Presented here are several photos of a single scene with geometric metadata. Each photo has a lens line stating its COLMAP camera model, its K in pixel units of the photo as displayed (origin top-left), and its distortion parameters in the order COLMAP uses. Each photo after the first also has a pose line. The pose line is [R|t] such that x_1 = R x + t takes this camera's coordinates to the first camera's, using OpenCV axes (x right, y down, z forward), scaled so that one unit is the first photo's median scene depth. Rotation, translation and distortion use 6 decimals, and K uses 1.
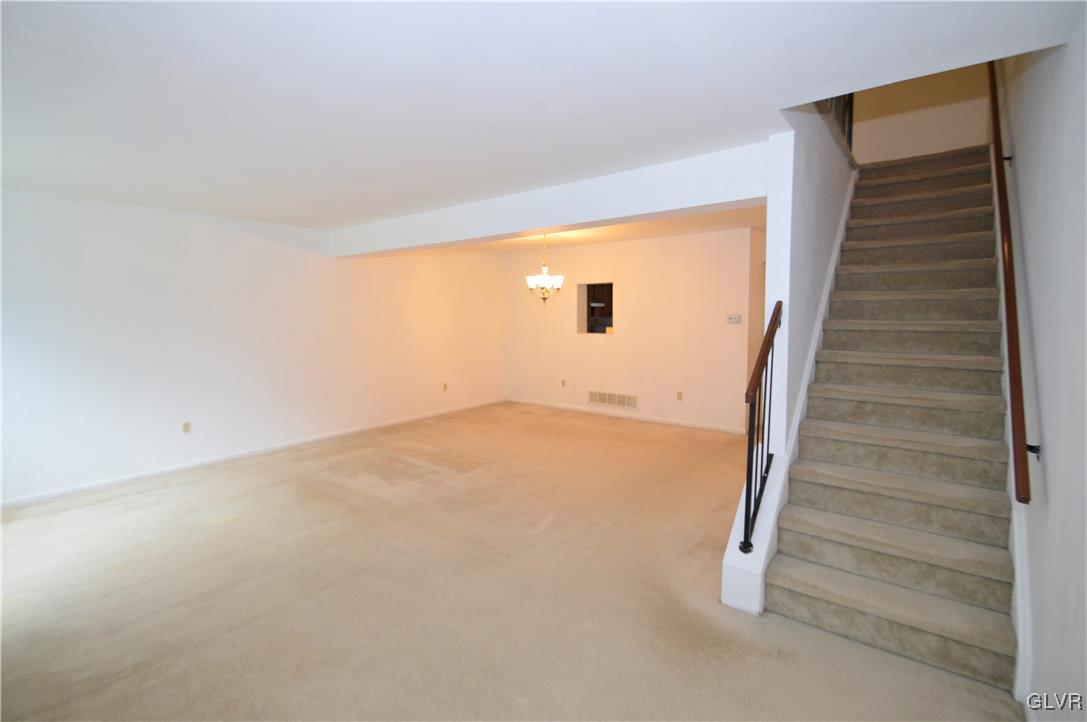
lens RADIAL K [[503.0, 0, 526.9], [0, 503.0, 345.0], [0, 0, 1]] dist [0.028588, -0.023174]
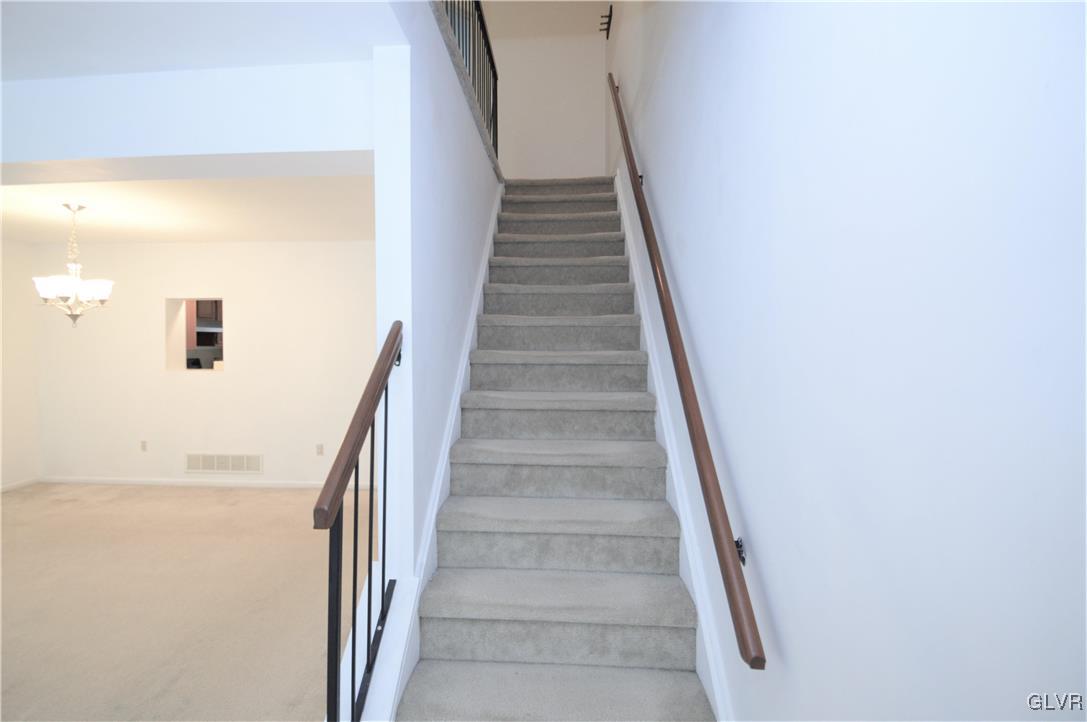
lens RADIAL K [[503.0, 0, 526.9], [0, 503.0, 345.0], [0, 0, 1]] dist [0.028588, -0.023174]
pose [[0.818790, 0.000708, 0.574092, 0.250535], [0.032623, 0.998326, -0.047759, -0.021904], [-0.573165, 0.057833, 0.817396, 0.380103]]
